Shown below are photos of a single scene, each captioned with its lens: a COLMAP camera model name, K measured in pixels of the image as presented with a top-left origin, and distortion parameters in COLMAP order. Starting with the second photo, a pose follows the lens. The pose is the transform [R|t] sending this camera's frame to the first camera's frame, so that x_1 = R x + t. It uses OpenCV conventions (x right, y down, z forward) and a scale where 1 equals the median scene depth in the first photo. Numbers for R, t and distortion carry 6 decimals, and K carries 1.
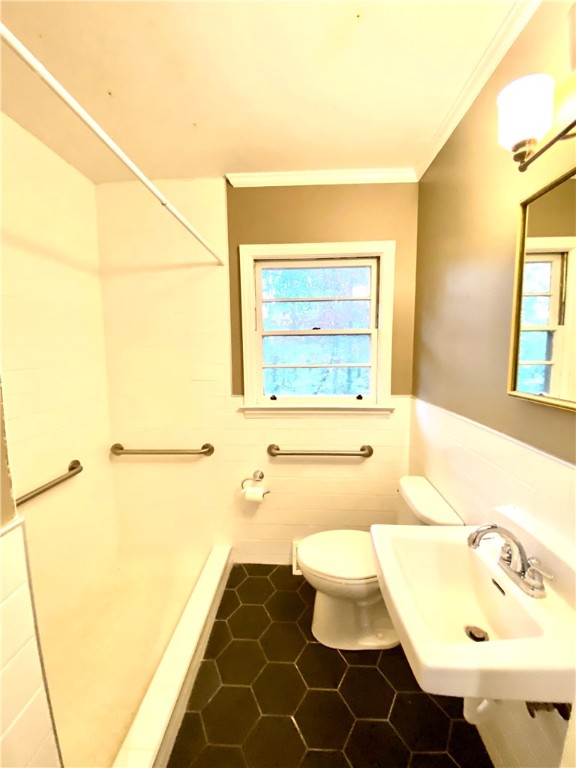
lens RADIAL K [[309.8, 0, 290.0], [0, 309.8, 384.6], [0, 0, 1]] dist [0.031172, -0.026973]
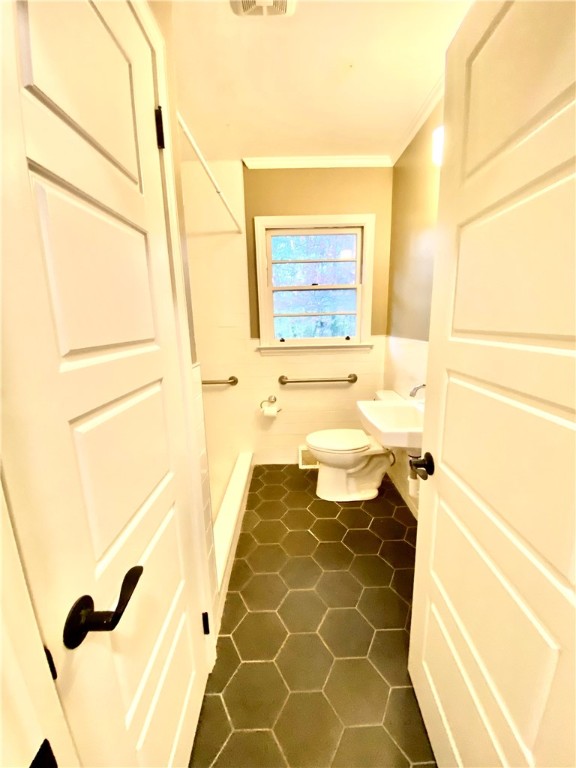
lens RADIAL K [[309.8, 0, 290.0], [0, 309.8, 384.6], [0, 0, 1]] dist [0.031172, -0.026973]
pose [[0.998389, -0.024949, 0.050958, -0.095584], [0.019604, 0.994507, 0.102814, 0.099650], [-0.053243, -0.101649, 0.993394, -0.326031]]
